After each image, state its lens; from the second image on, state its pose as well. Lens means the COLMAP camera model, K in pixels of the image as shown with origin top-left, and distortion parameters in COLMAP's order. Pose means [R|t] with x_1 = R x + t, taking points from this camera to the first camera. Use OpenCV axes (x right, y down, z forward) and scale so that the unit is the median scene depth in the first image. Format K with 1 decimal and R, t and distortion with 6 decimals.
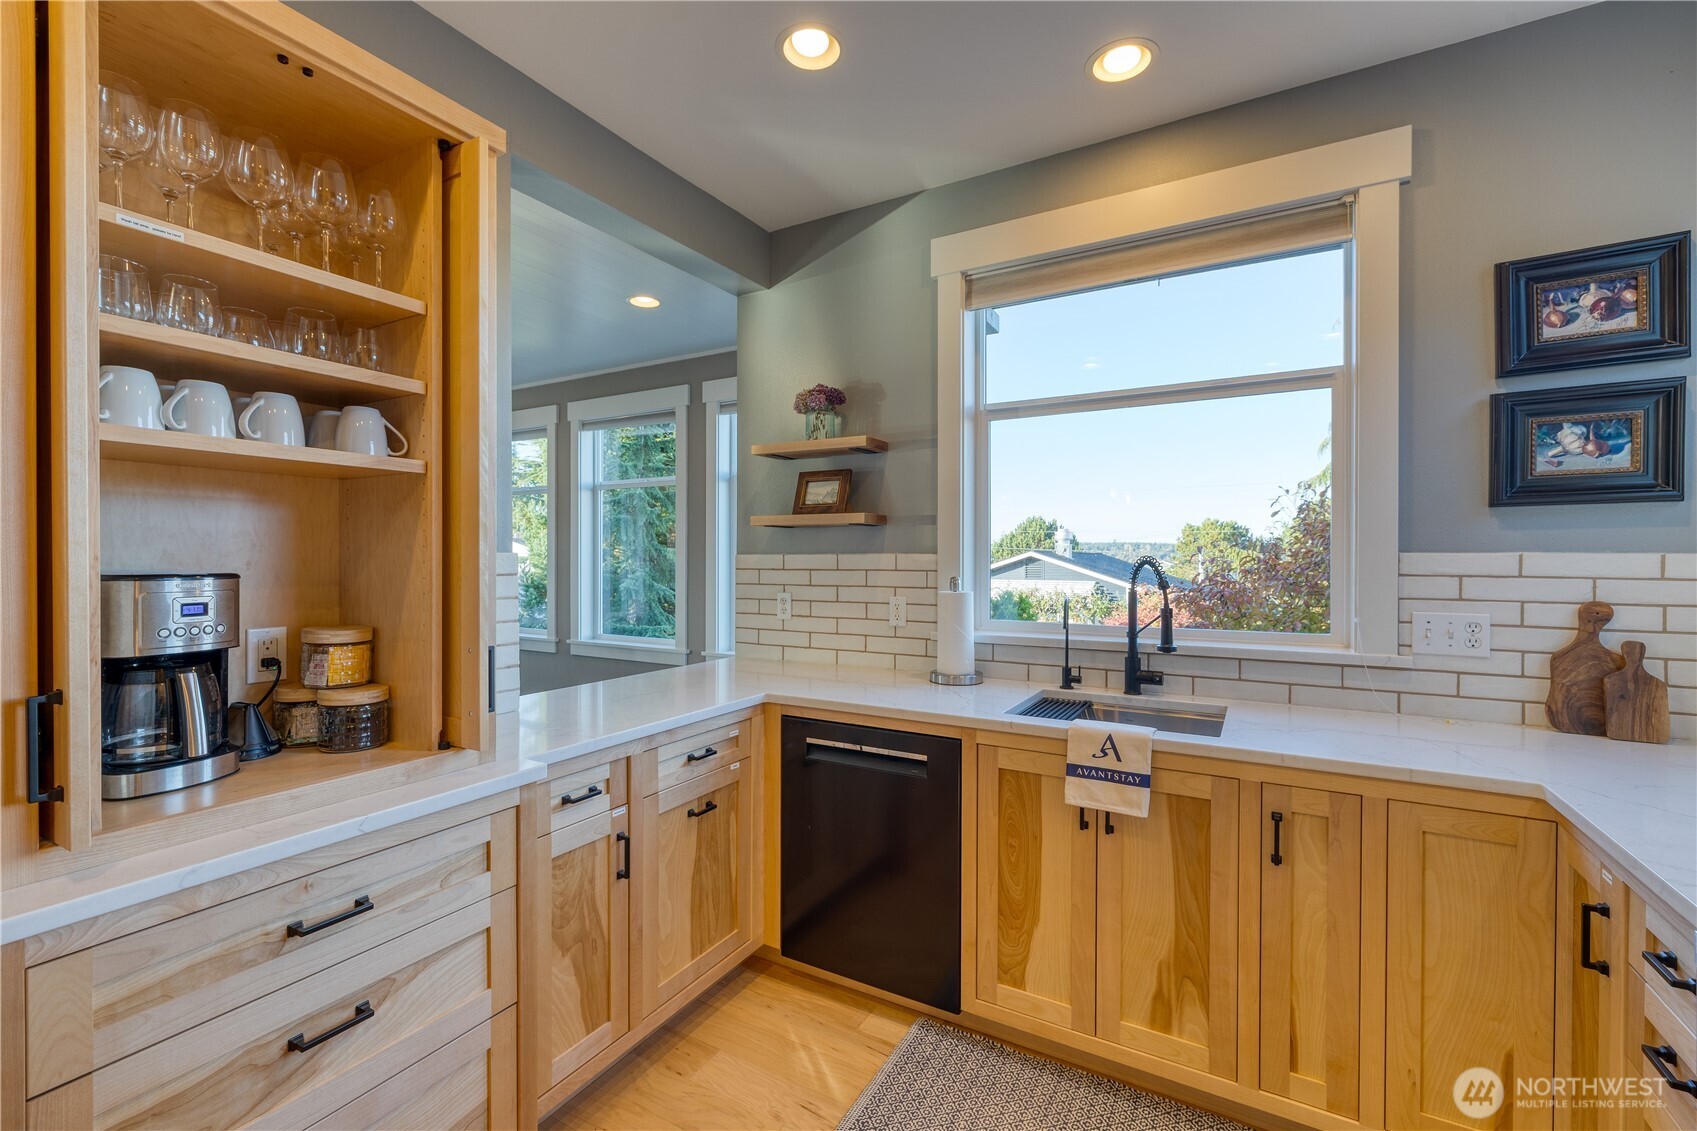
lens RADIAL K [[720.1, 0, 824.4], [0, 720.1, 564.0], [0, 0, 1]] dist [-0.002098, 0.000962]
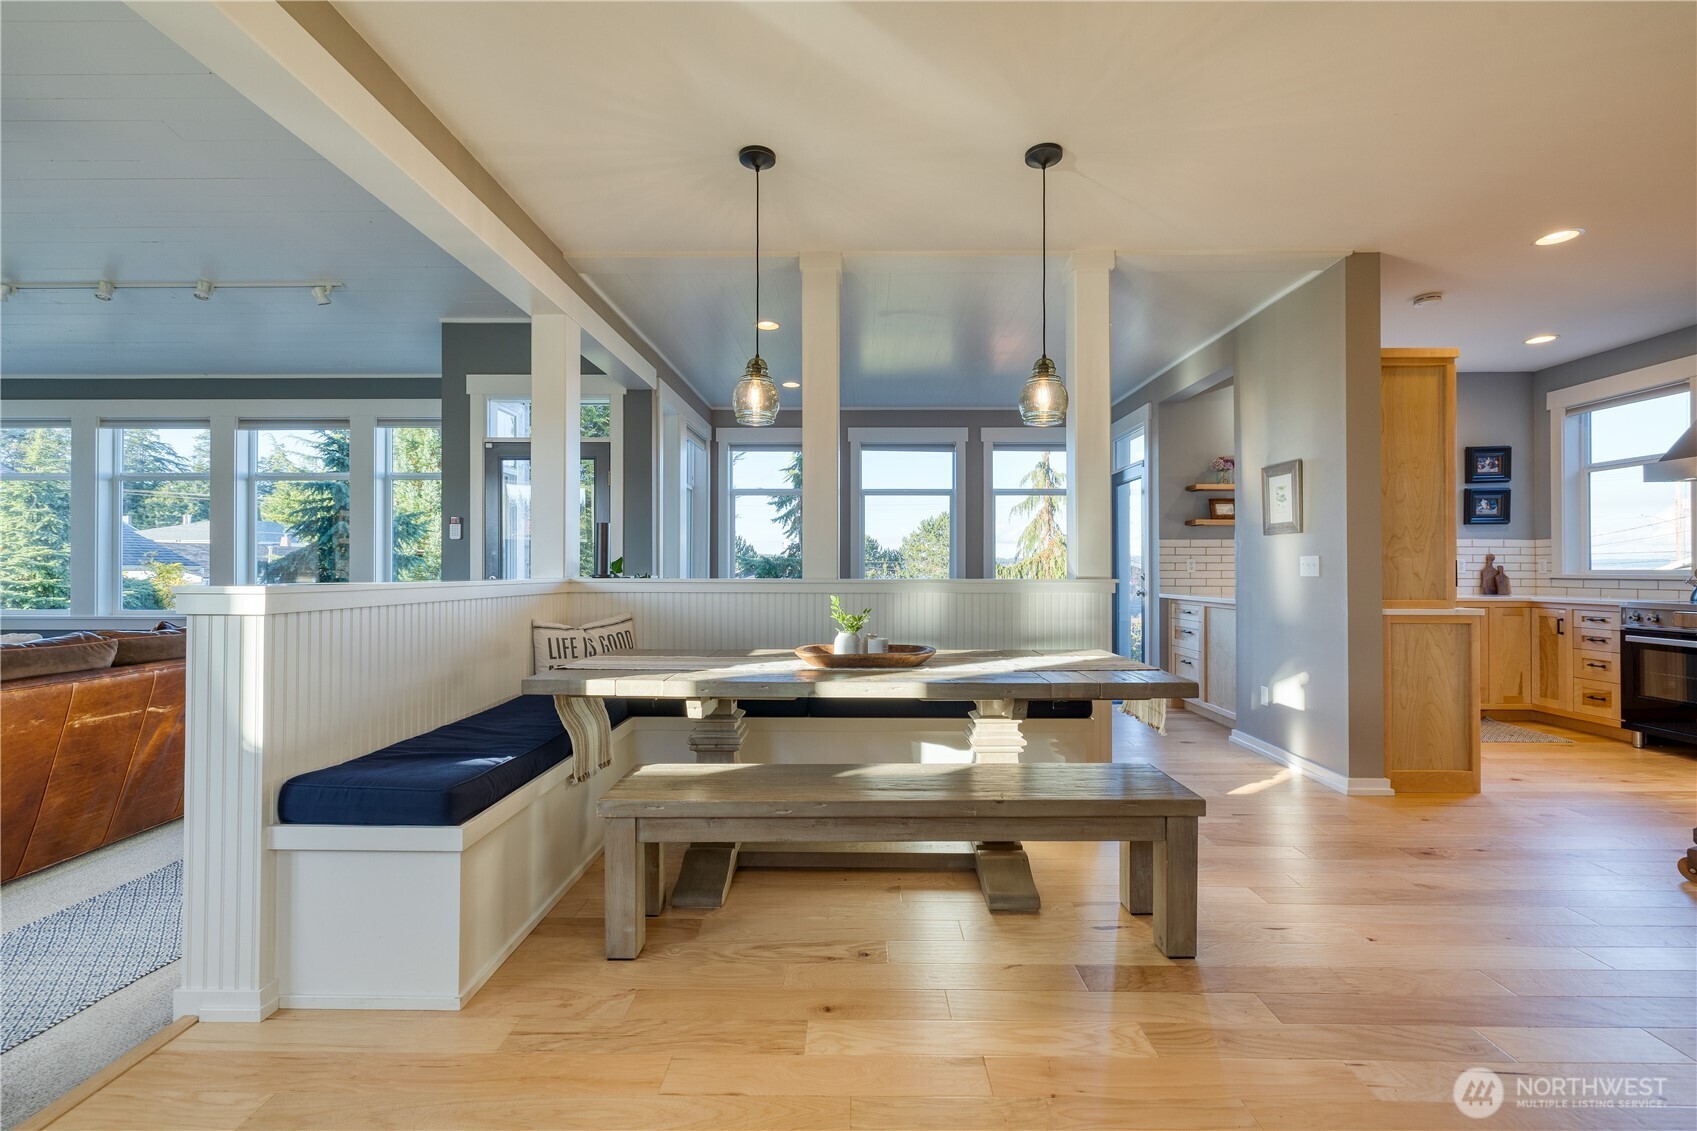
lens RADIAL K [[720.1, 0, 846.1], [0, 720.1, 566.6], [0, 0, 1]] dist [-0.002098, 0.000962]
pose [[0.868146, 0.000460, 0.496309, -2.947624], [0.005255, 0.999935, -0.010119, 0.119969], [-0.496281, 0.011393, 0.868087, -0.368442]]
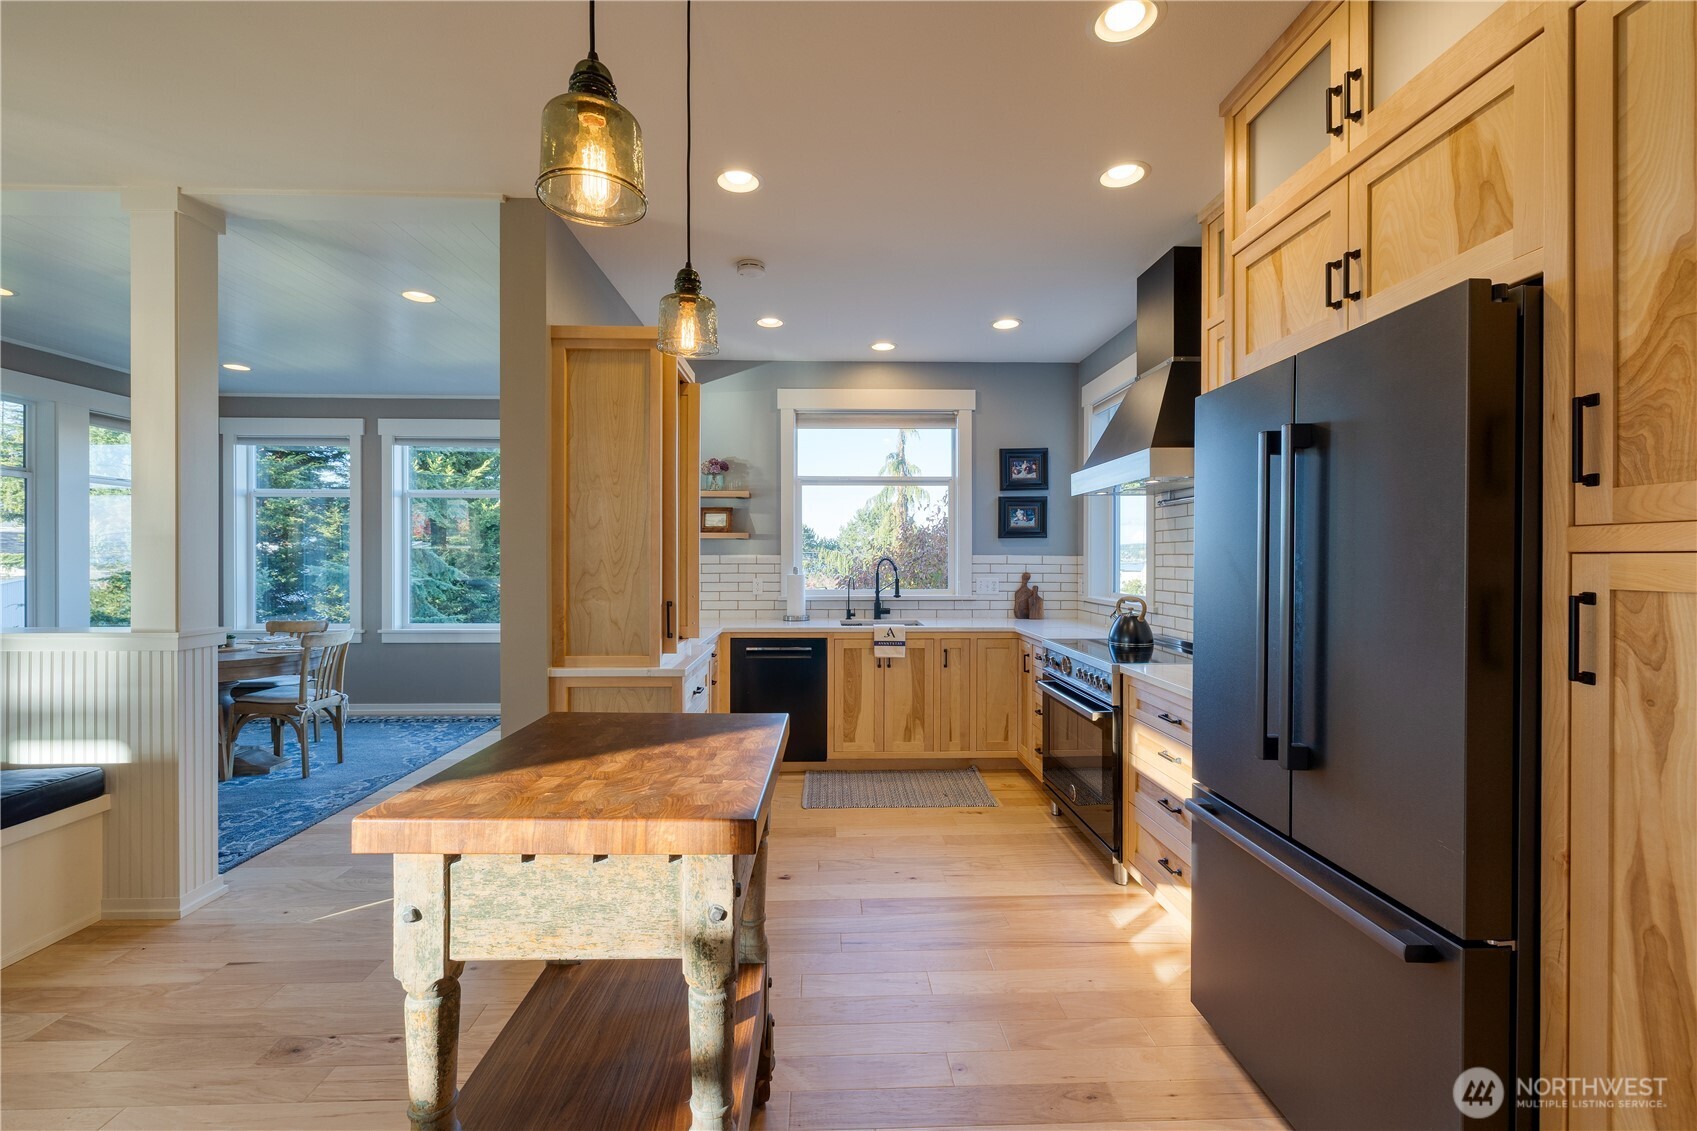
lens RADIAL K [[720.1, 0, 836.2], [0, 720.1, 566.3], [0, 0, 1]] dist [-0.002098, 0.000962]
pose [[0.844574, -0.007700, 0.535384, -1.038932], [0.004770, 0.999965, 0.006857, 0.004203], [-0.535418, -0.003238, 0.844581, -0.959038]]
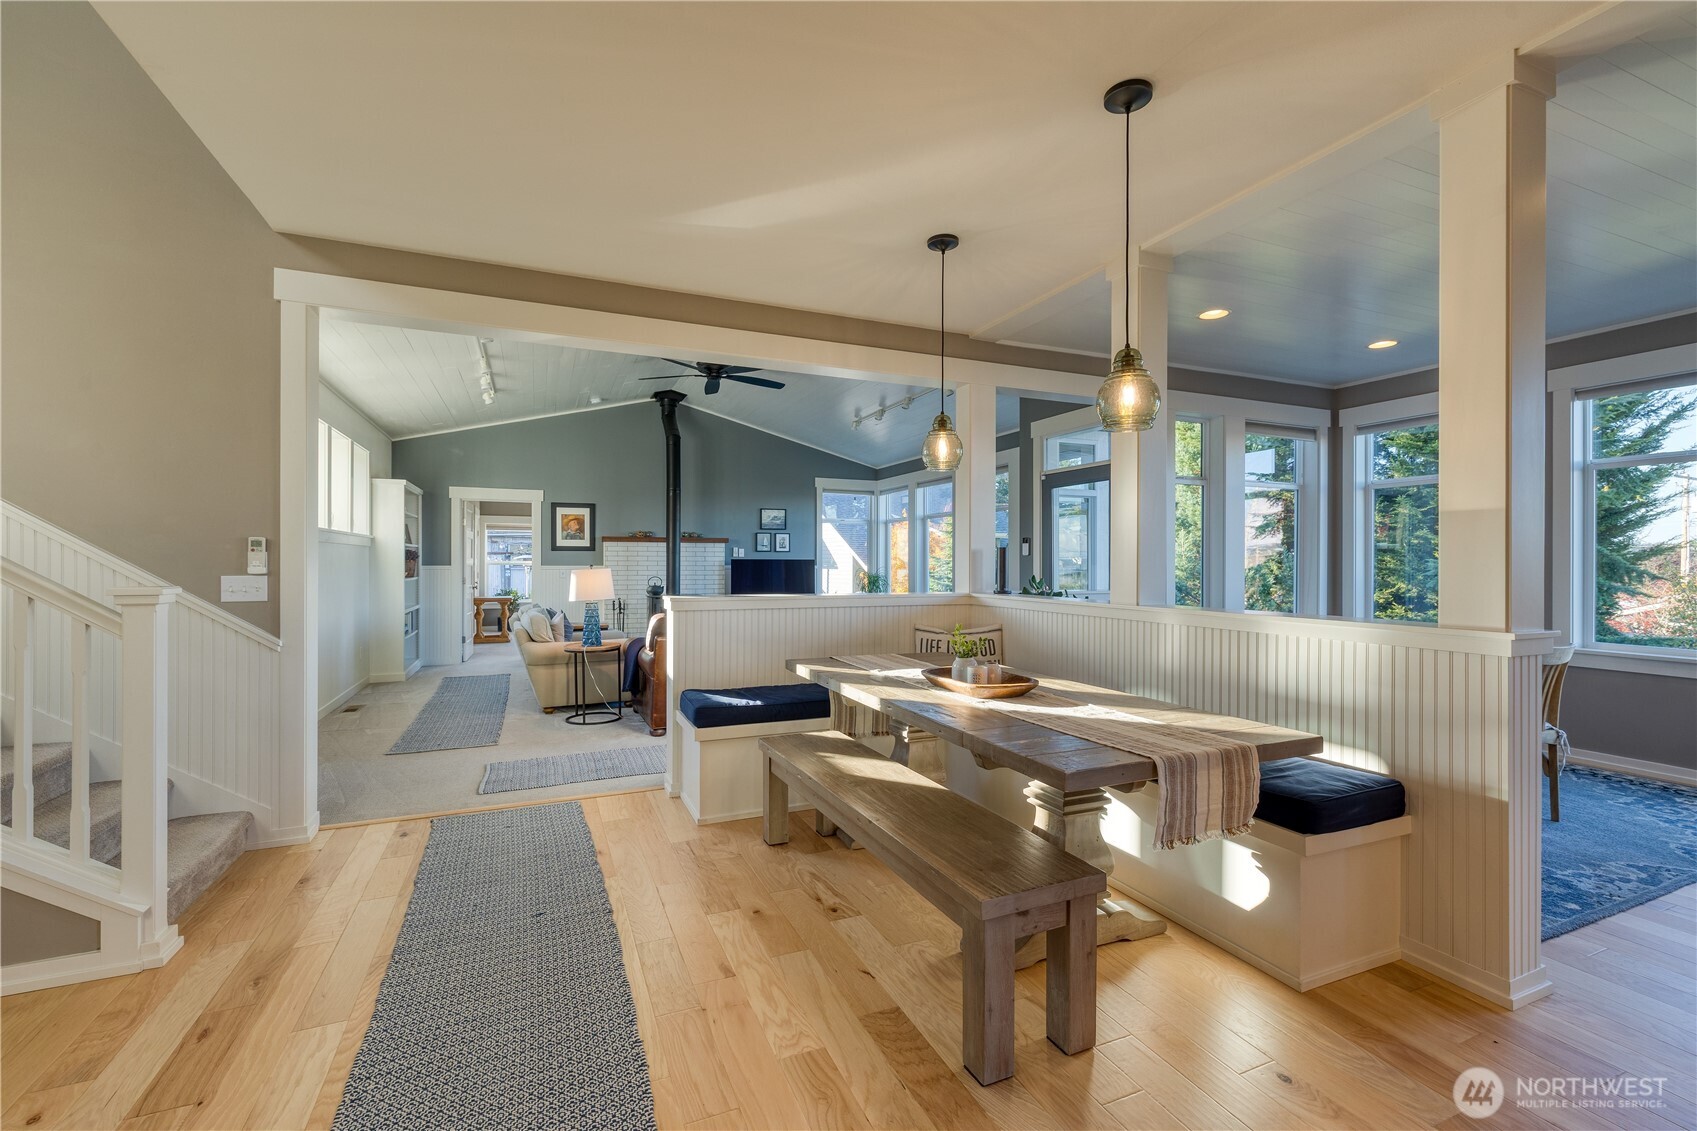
lens RADIAL K [[720.1, 0, 847.5], [0, 720.1, 561.8], [0, 0, 1]] dist [-0.002098, 0.000962]
pose [[0.809665, -0.002647, -0.586887, -1.549312], [-0.004929, 0.999924, -0.011311, 0.051825], [0.586872, 0.012051, 0.809590, -0.527475]]
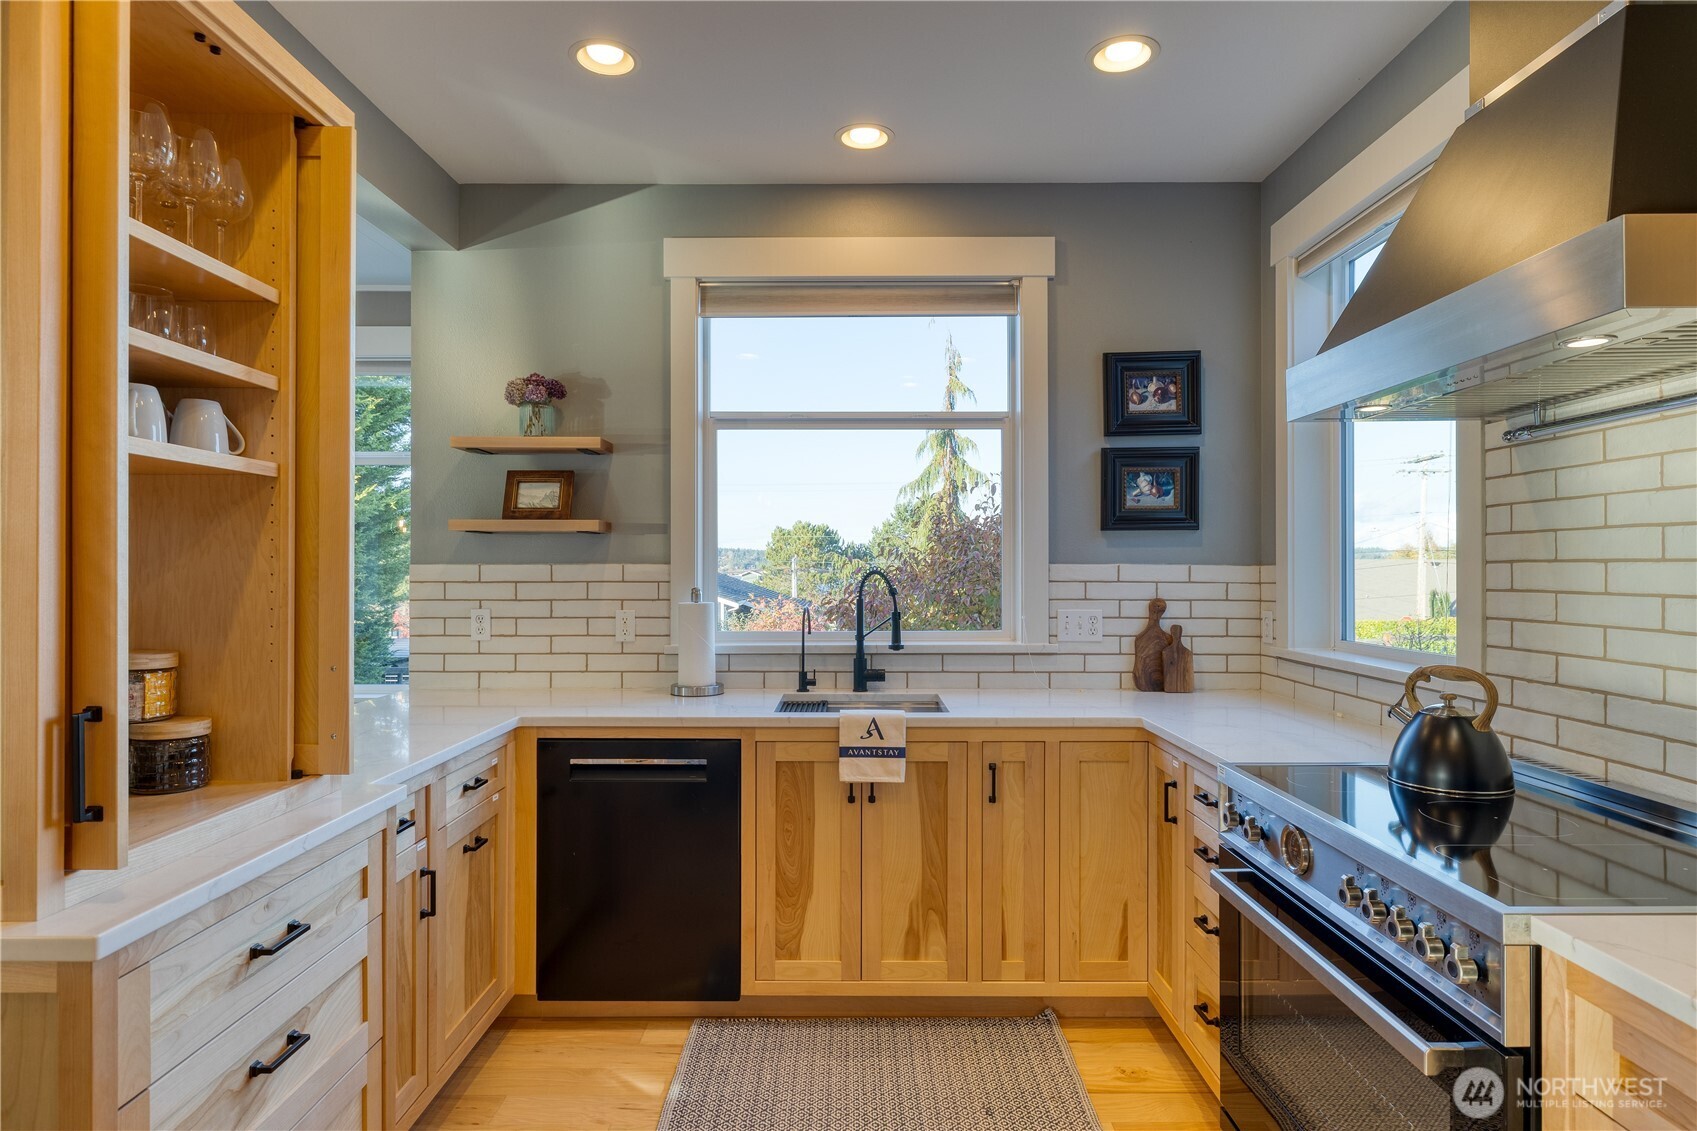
lens RADIAL K [[954.9, 0, 835.8], [0, 954.9, 567.7], [0, 0, 1]] dist [-0.002232, -0.003521]
pose [[0.863142, -0.000955, 0.504960, -0.420562], [0.005177, 0.999962, -0.006959, 0.000889], [-0.504934, 0.008620, 0.863115, -0.303671]]
